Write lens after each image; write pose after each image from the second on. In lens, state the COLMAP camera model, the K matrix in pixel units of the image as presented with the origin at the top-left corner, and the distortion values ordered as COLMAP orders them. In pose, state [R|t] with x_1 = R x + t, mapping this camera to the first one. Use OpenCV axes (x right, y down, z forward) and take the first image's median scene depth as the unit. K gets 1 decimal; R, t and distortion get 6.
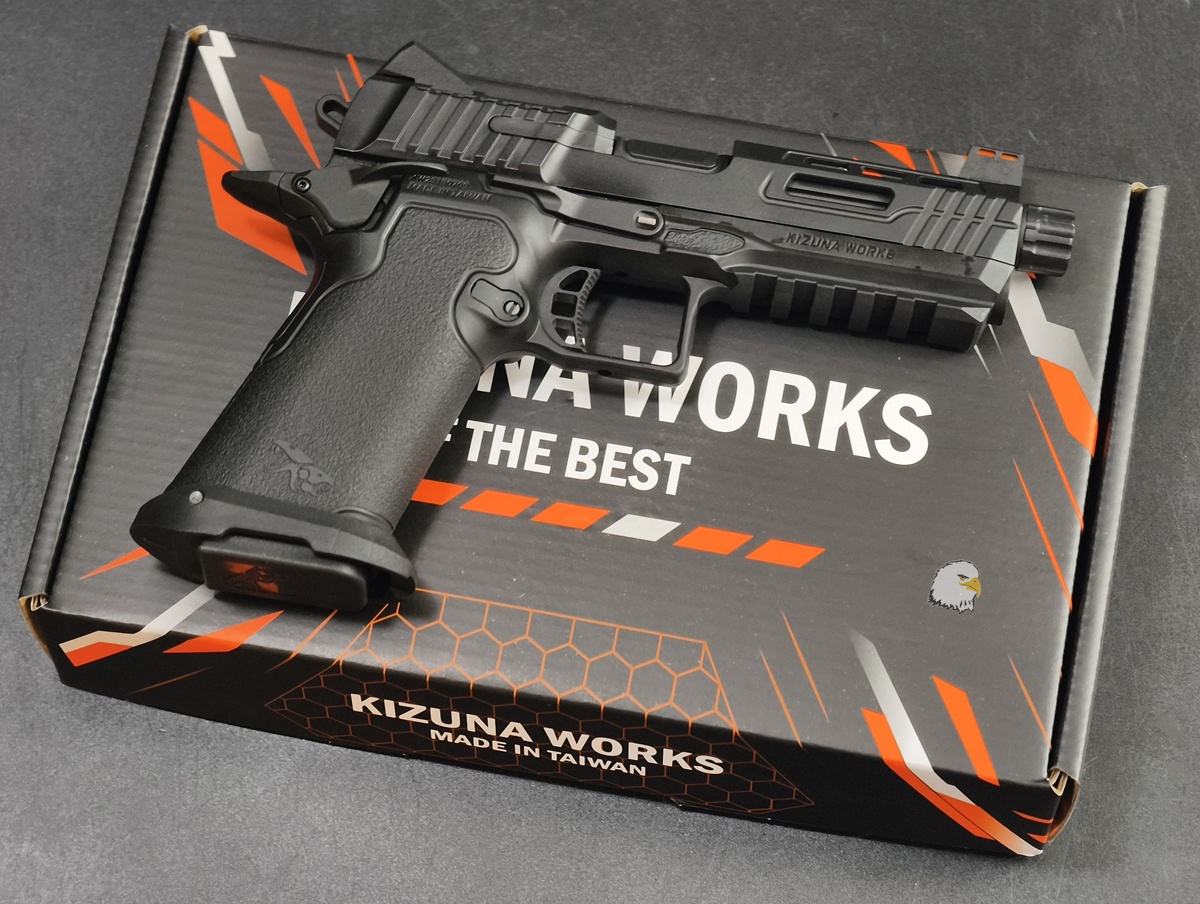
lens RADIAL K [[2954.7, 0, 600.0], [0, 2954.7, 452.0], [0, 0, 1]] dist [0.226062, 0.053087]
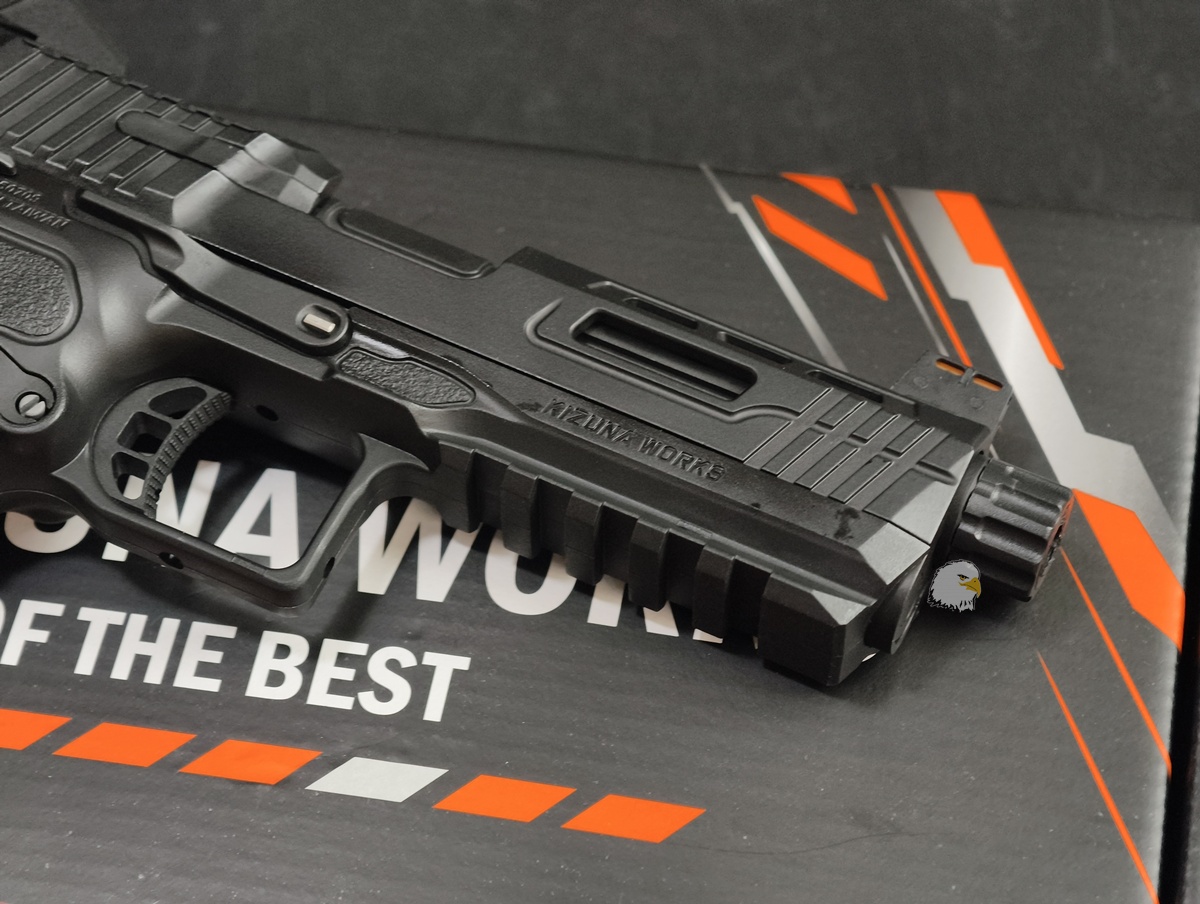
lens RADIAL K [[3050.0, 0, 600.0], [0, 3050.0, 452.0], [0, 0, 1]] dist [0.509710, -0.173345]
pose [[0.959113, 0.218153, -0.180312, 0.179368], [-0.250945, 0.950093, -0.185338, 0.041450], [0.130881, 0.223009, 0.965990, 0.439082]]
